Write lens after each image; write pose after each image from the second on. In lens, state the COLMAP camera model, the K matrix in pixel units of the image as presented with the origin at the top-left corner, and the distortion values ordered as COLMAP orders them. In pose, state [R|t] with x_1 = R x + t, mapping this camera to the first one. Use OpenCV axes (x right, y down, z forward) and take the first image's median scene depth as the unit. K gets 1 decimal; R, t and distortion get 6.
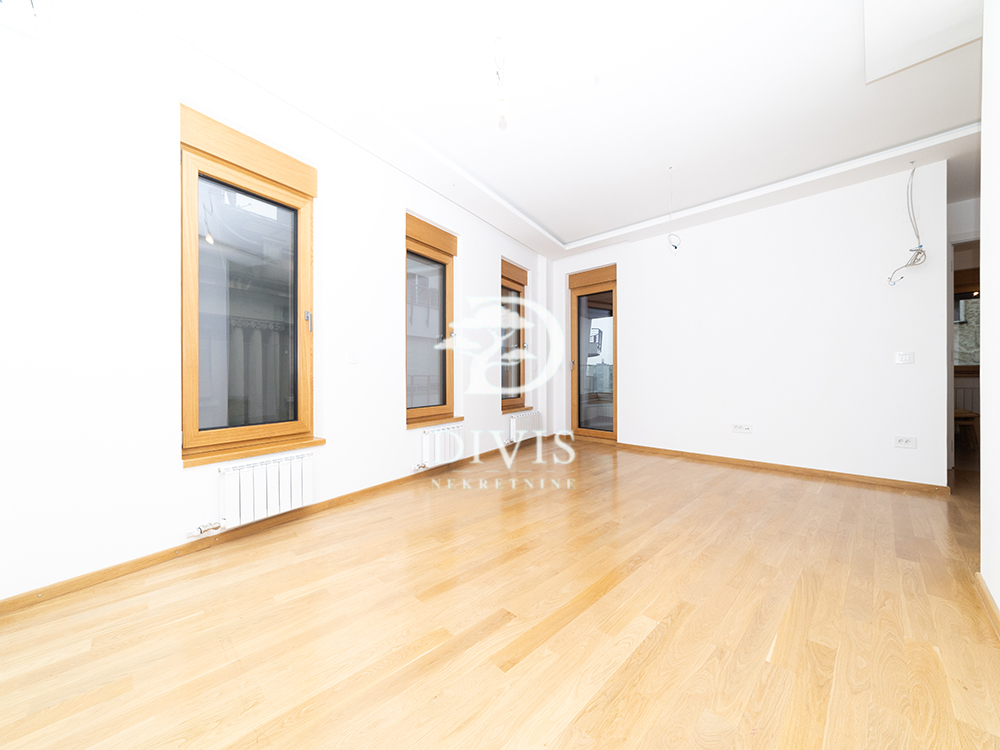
lens RADIAL K [[381.1, 0, 502.2], [0, 381.1, 374.0], [0, 0, 1]] dist [-0.001886, -0.000077]
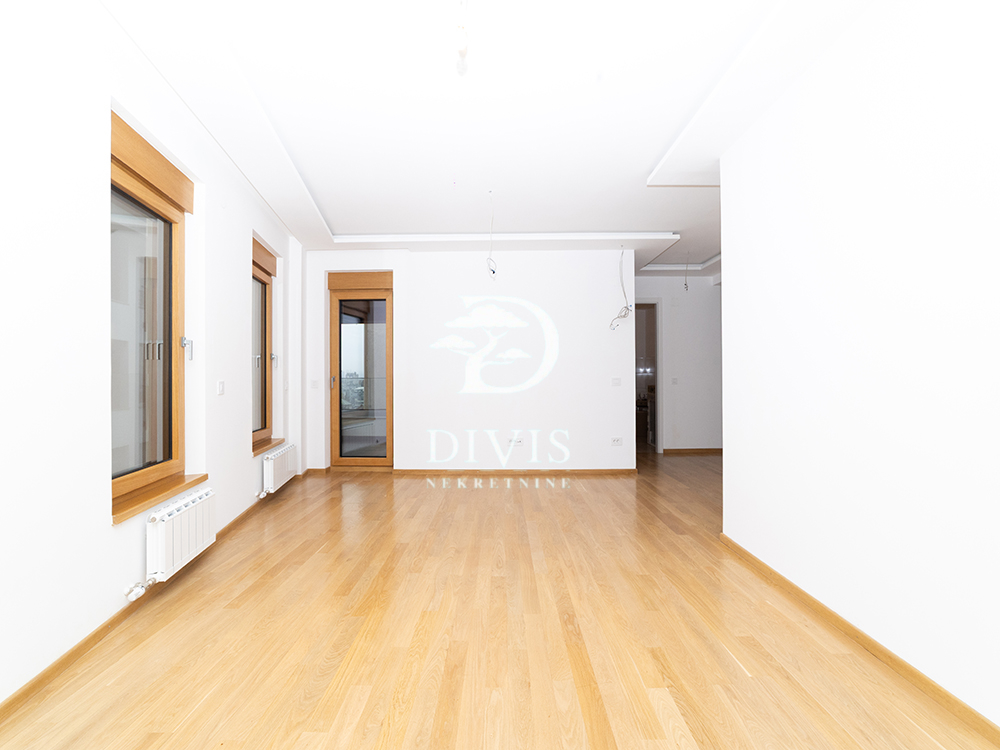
lens RADIAL K [[386.2, 0, 500.0], [0, 386.2, 375.0], [0, 0, 1]] dist [-0.020357, 0.005428]
pose [[0.713935, 0.005584, 0.700190, -0.214667], [0.001694, 0.999952, -0.009701, -0.046346], [-0.700210, 0.008112, 0.713891, 0.235799]]
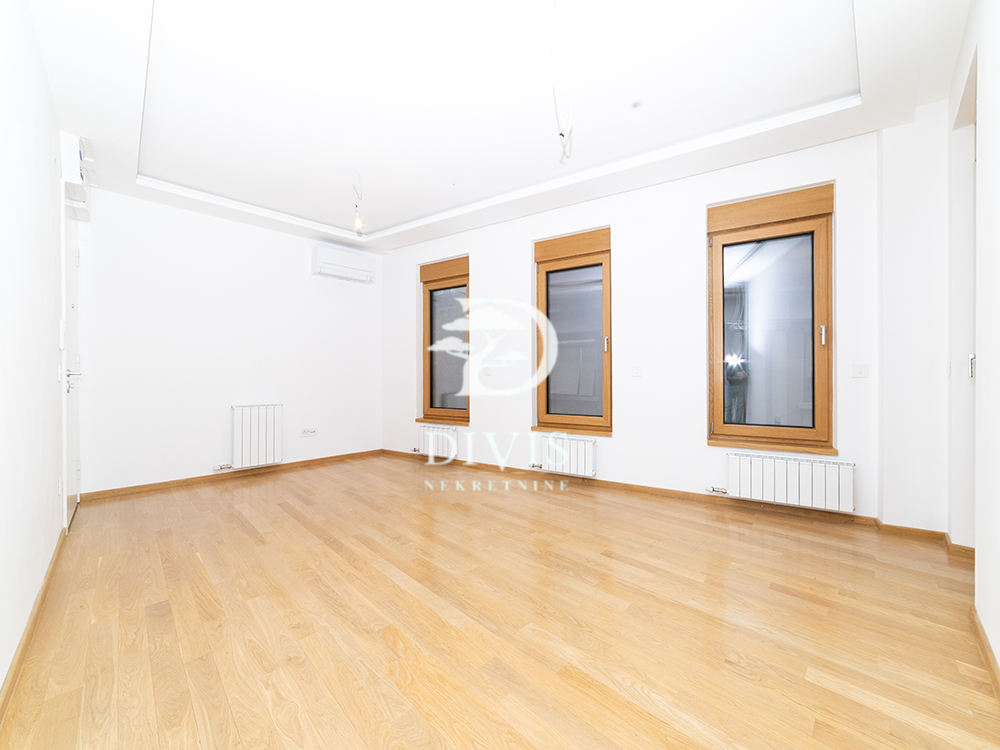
lens RADIAL K [[381.1, 0, 502.2], [0, 381.1, 374.0], [0, 0, 1]] dist [-0.001886, -0.000077]
pose [[-0.000215, 0.005676, -0.999984, 0.832697], [0.011961, 0.999912, 0.005673, -0.027893], [0.999928, -0.011959, -0.000283, 0.819648]]
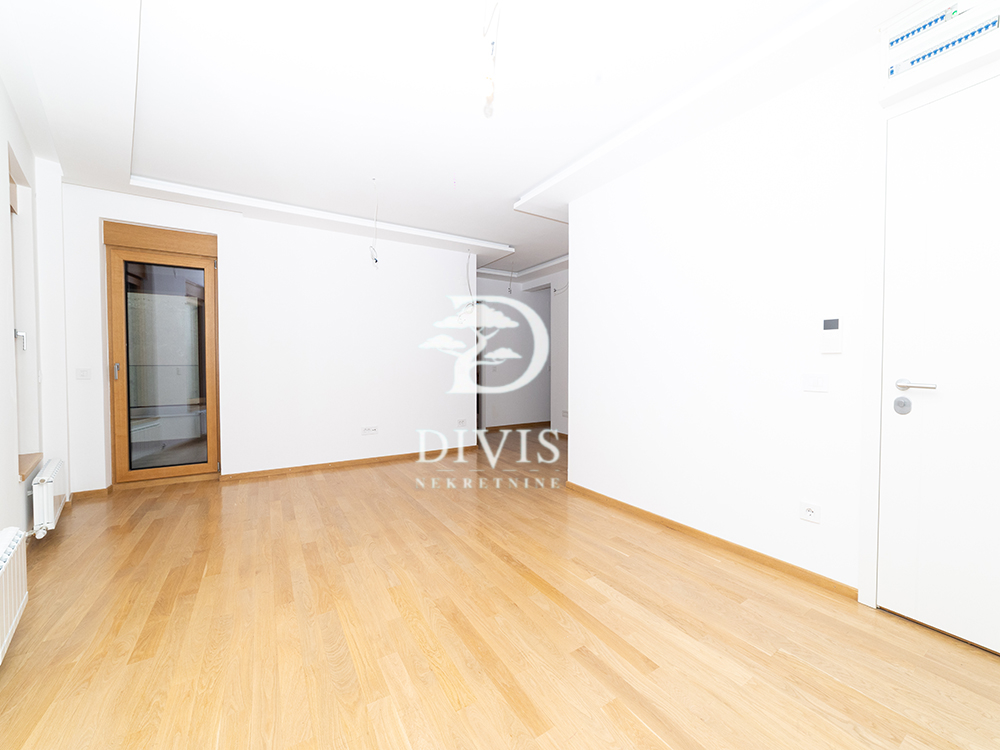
lens RADIAL K [[386.2, 0, 500.0], [0, 386.2, 375.0], [0, 0, 1]] dist [-0.020357, 0.005428]
pose [[0.235947, -0.022579, 0.971504, -0.404791], [-0.001641, 0.999719, 0.023633, -0.051085], [-0.971765, -0.007170, 0.235844, 0.391826]]
